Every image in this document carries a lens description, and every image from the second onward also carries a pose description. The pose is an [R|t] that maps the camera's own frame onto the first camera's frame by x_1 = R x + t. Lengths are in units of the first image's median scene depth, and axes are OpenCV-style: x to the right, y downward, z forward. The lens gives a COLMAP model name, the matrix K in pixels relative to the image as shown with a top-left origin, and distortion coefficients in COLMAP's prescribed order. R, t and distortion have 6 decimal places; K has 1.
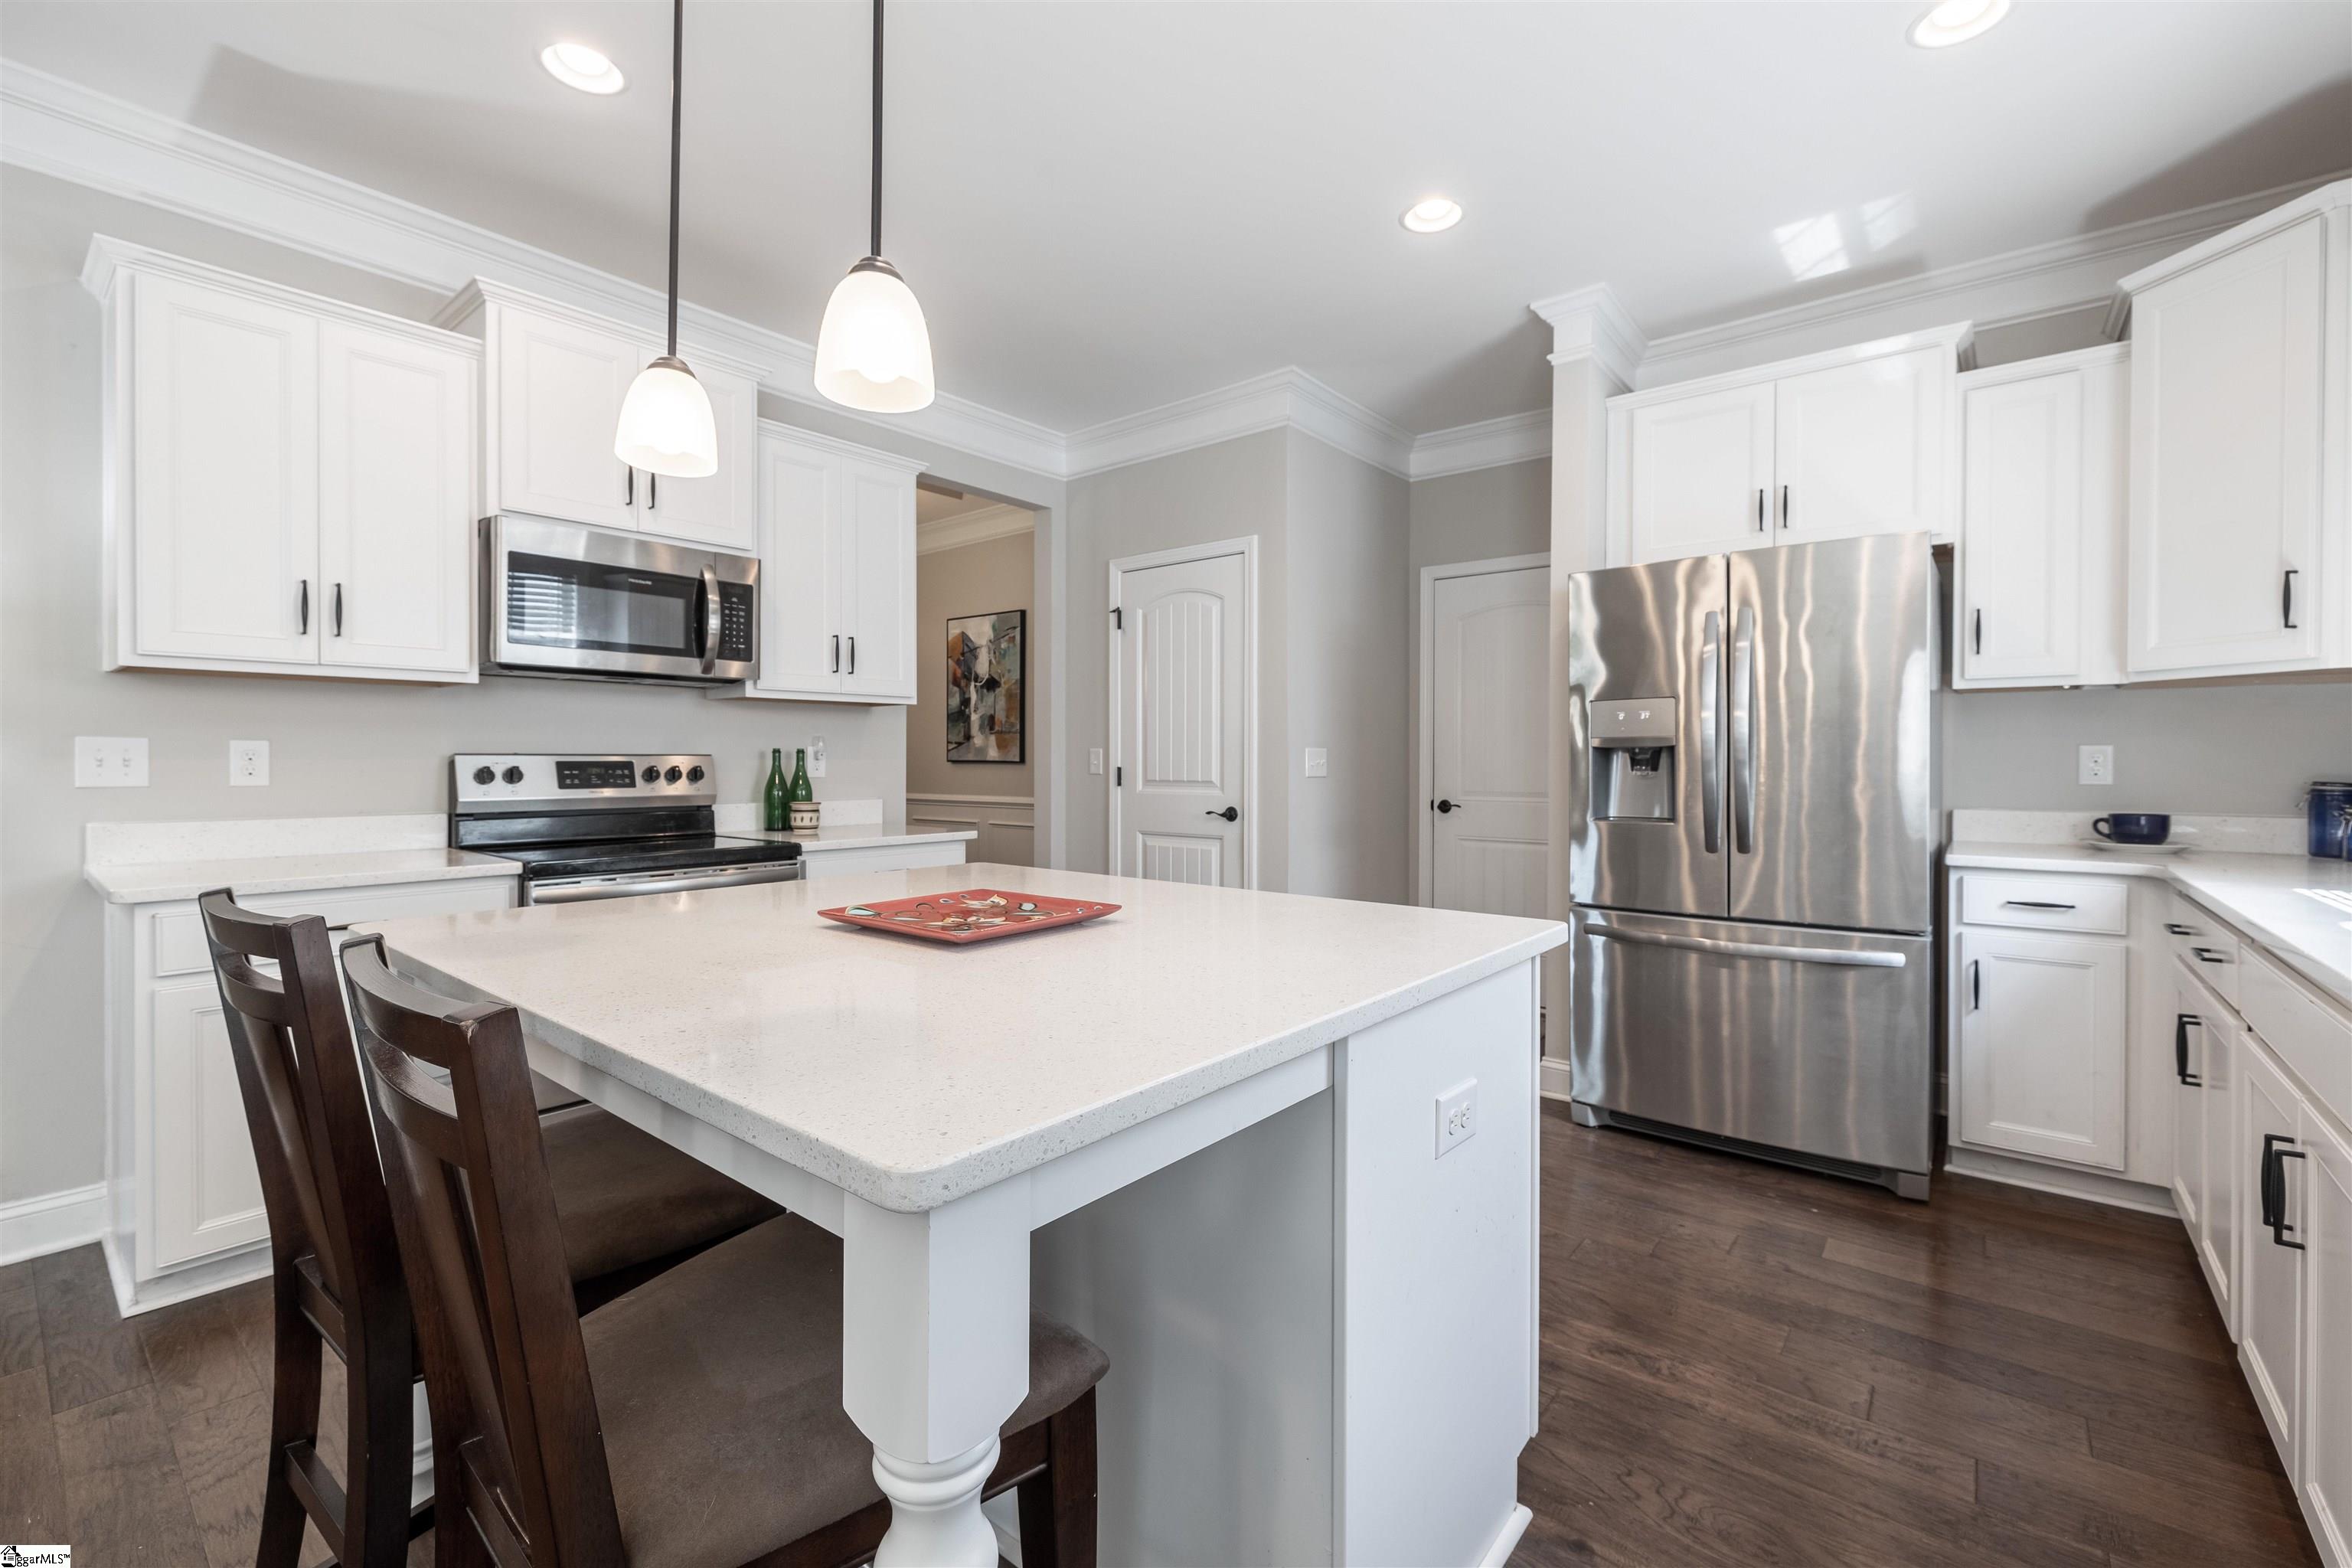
lens RADIAL K [[992.7, 0, 1174.1], [0, 992.7, 773.6], [0, 0, 1]] dist [0.000702, 0.000238]
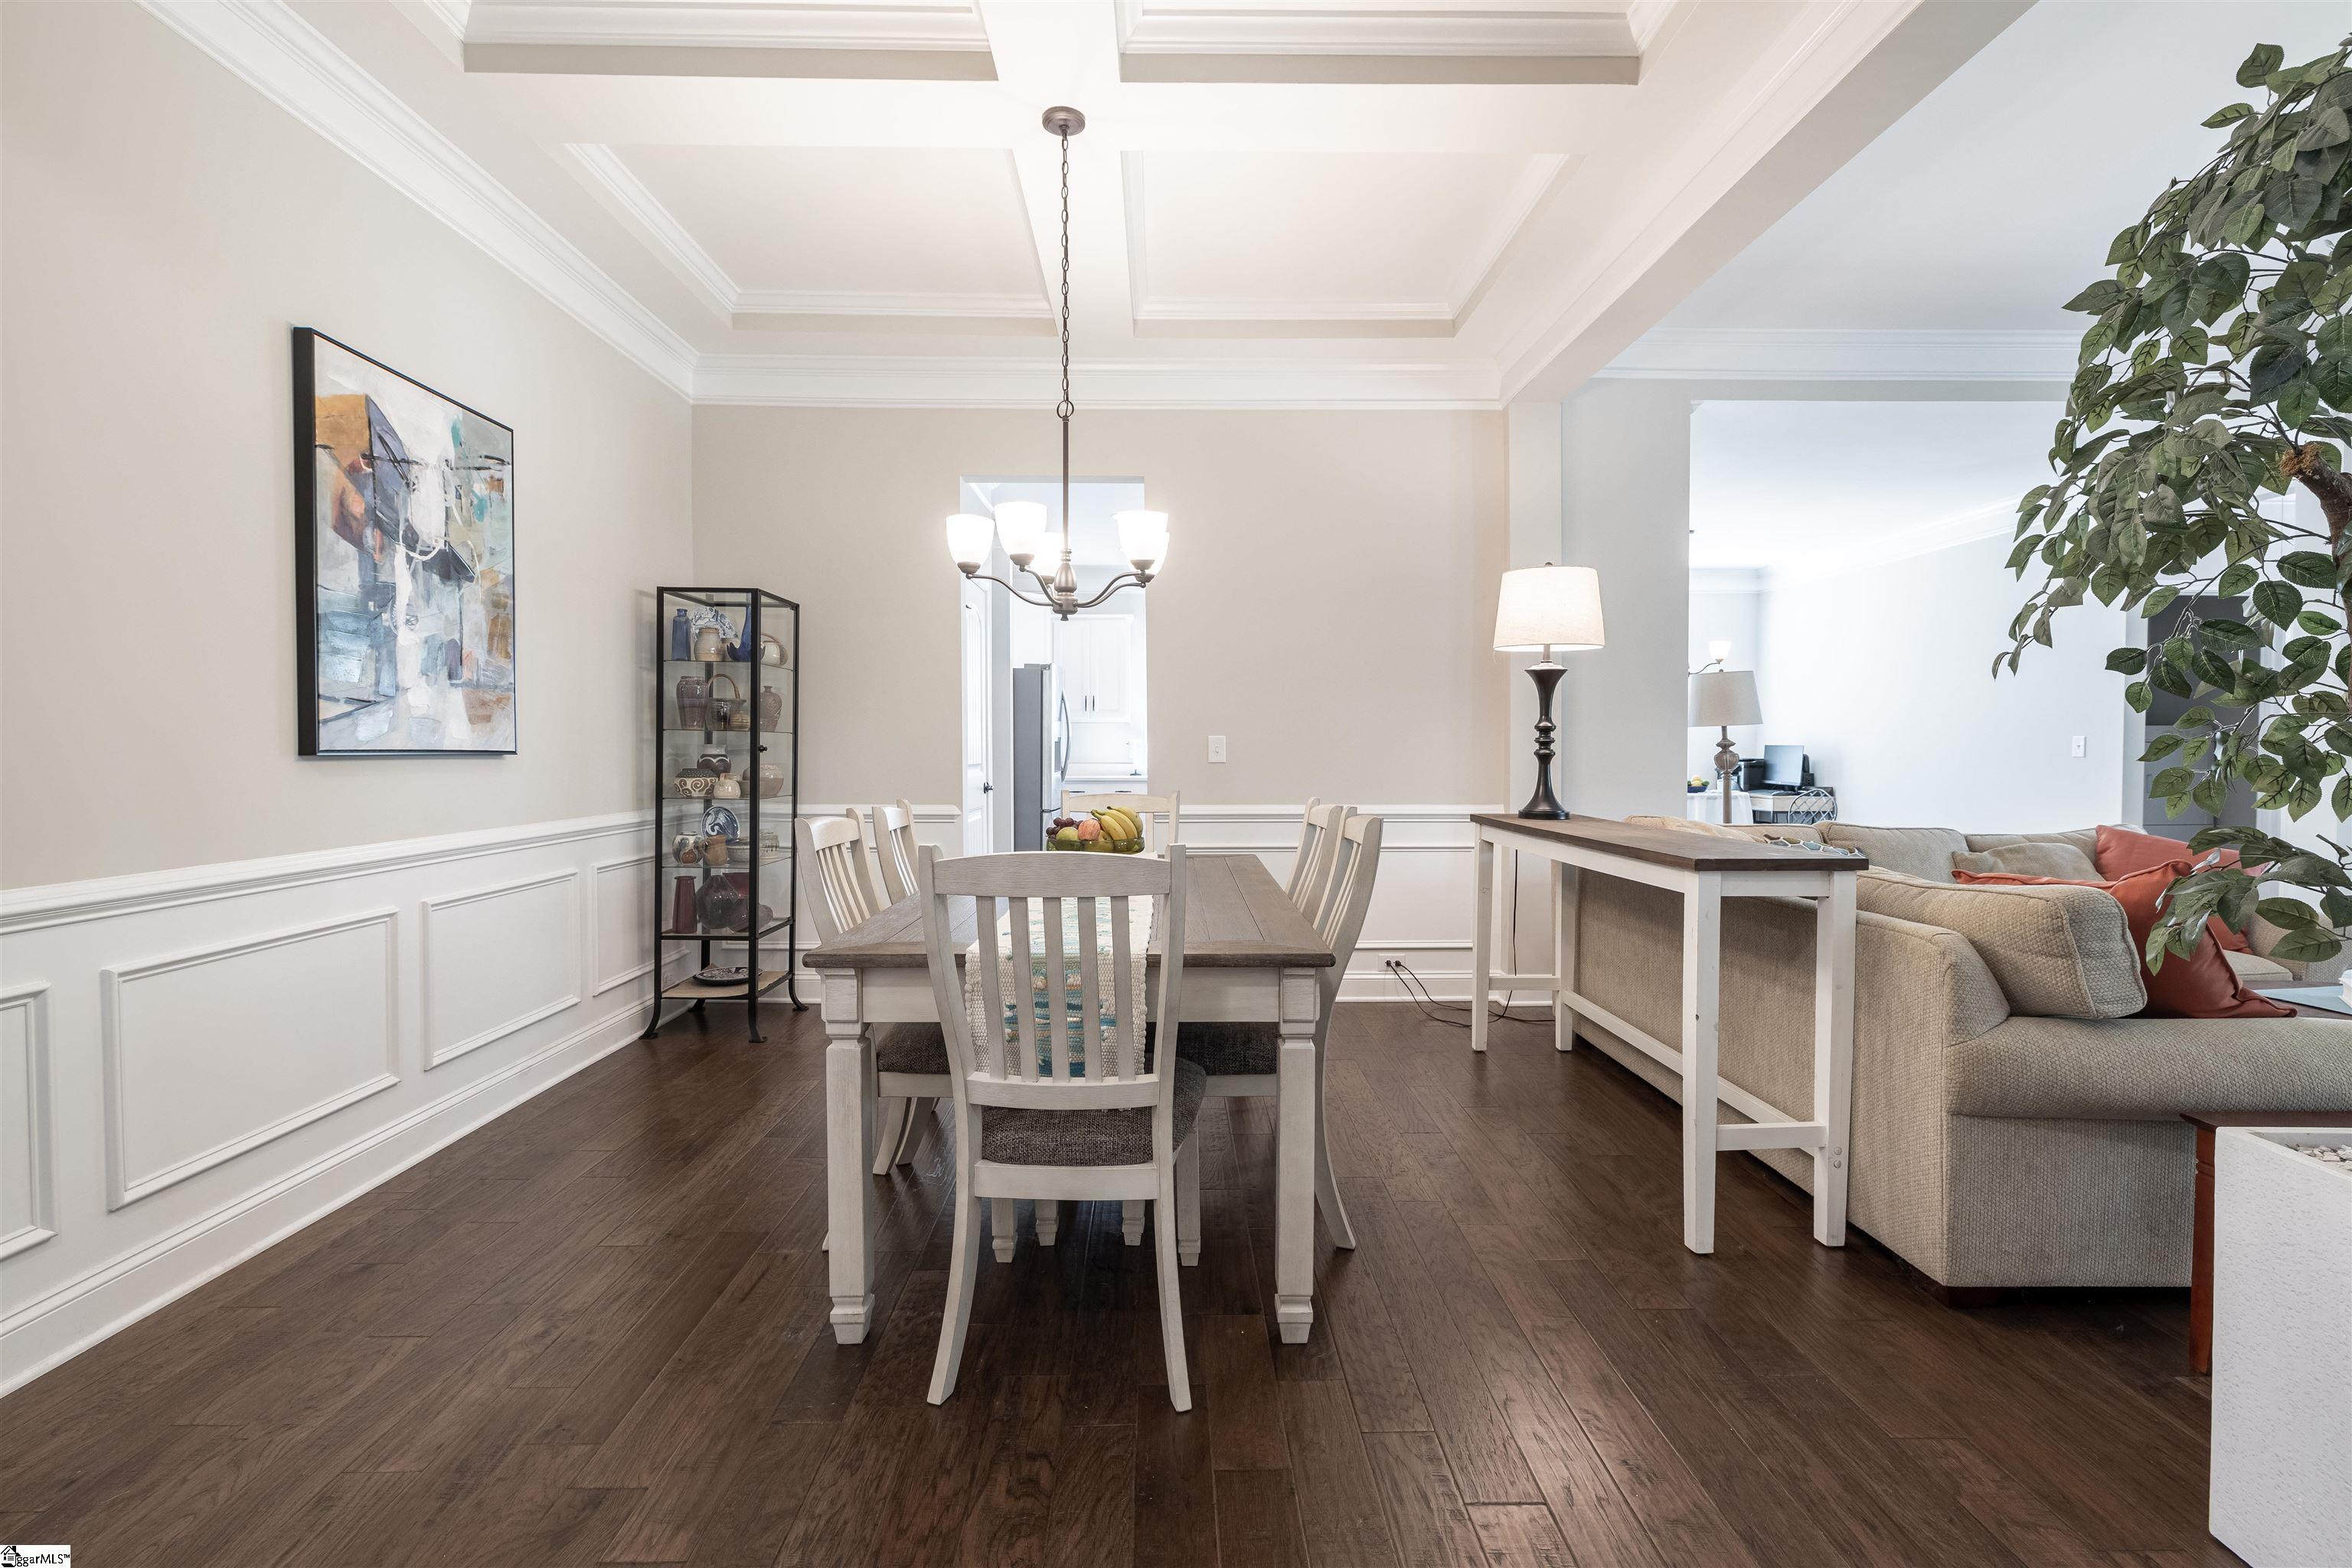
lens RADIAL K [[1026.4, 0, 1178.2], [0, 1026.4, 776.4], [0, 0, 1]] dist [0.001183, 0.000116]
pose [[-0.647456, -0.021913, 0.761787, -1.127199], [0.010922, 0.999217, 0.038025, -0.023342], [-0.762024, 0.032940, -0.646710, 1.652492]]
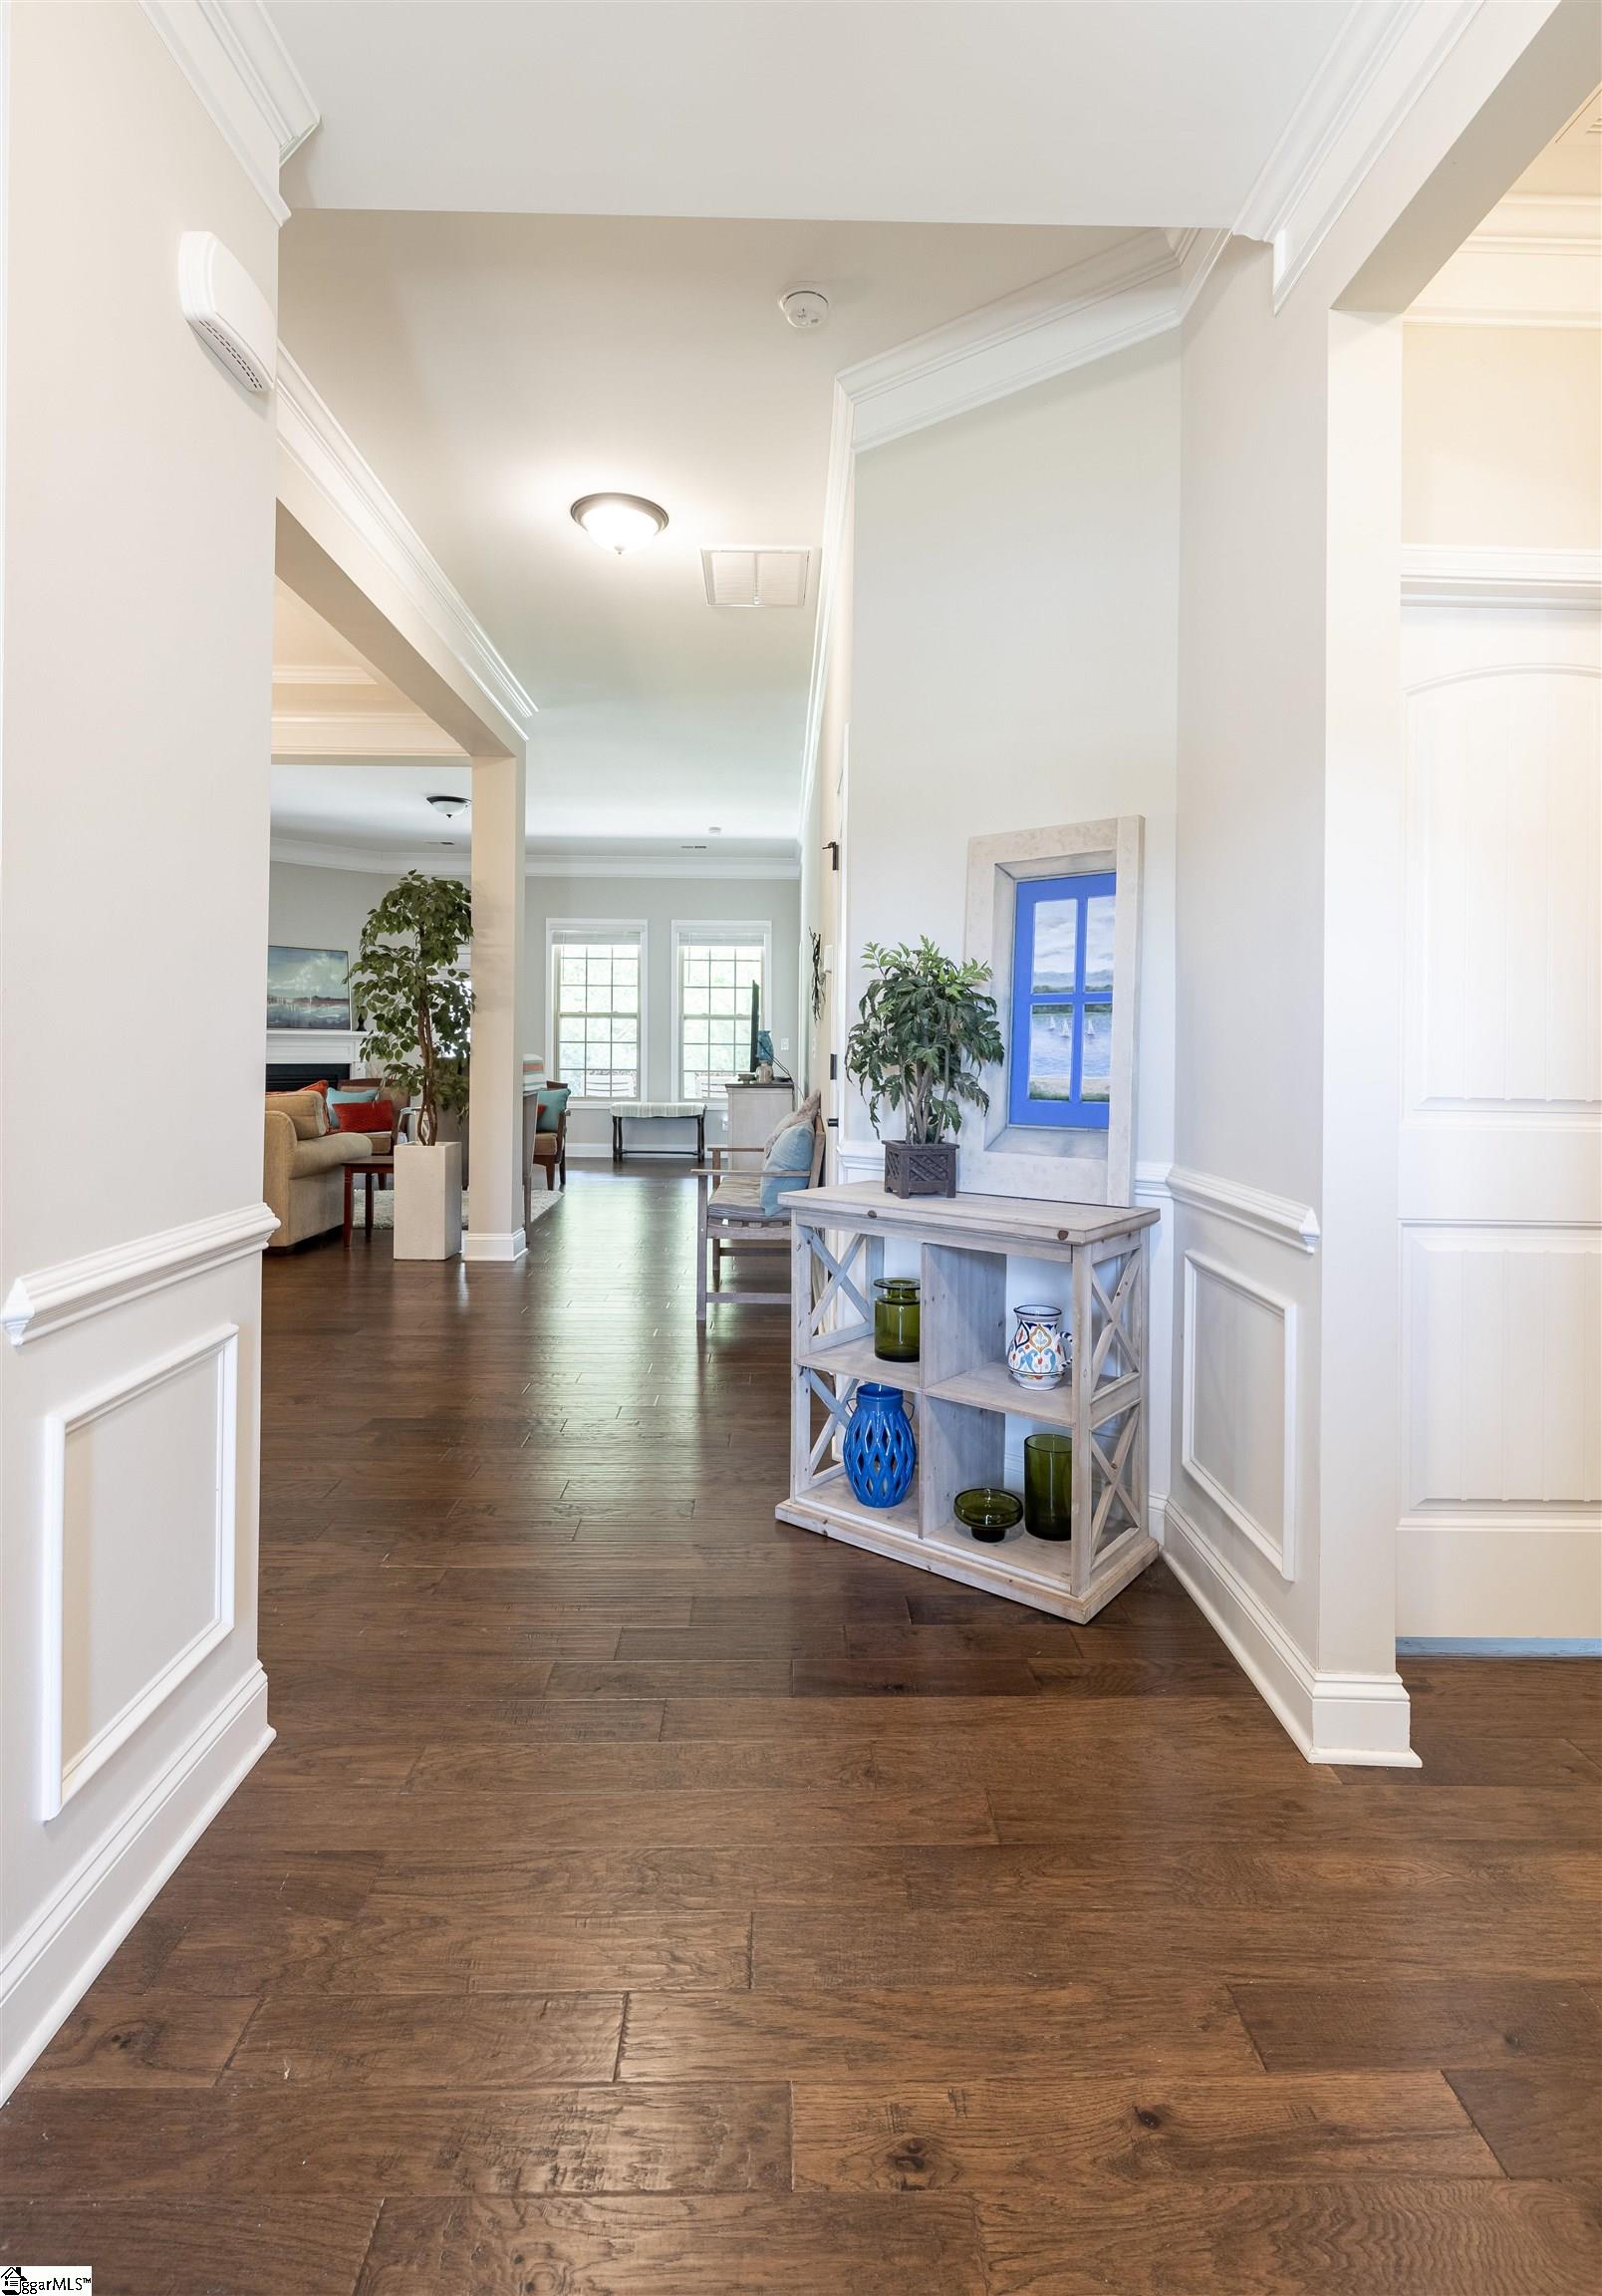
lens RADIAL K [[1141.3, 0, 784.4], [0, 1141.3, 1061.5], [0, 0, 1]] dist [-0.001155, -0.000098]
pose [[-0.766565, -0.001617, -0.642165, -0.560443], [-0.022666, 0.999442, 0.024540, -0.037991], [0.641767, 0.033367, -0.766173, 2.546097]]
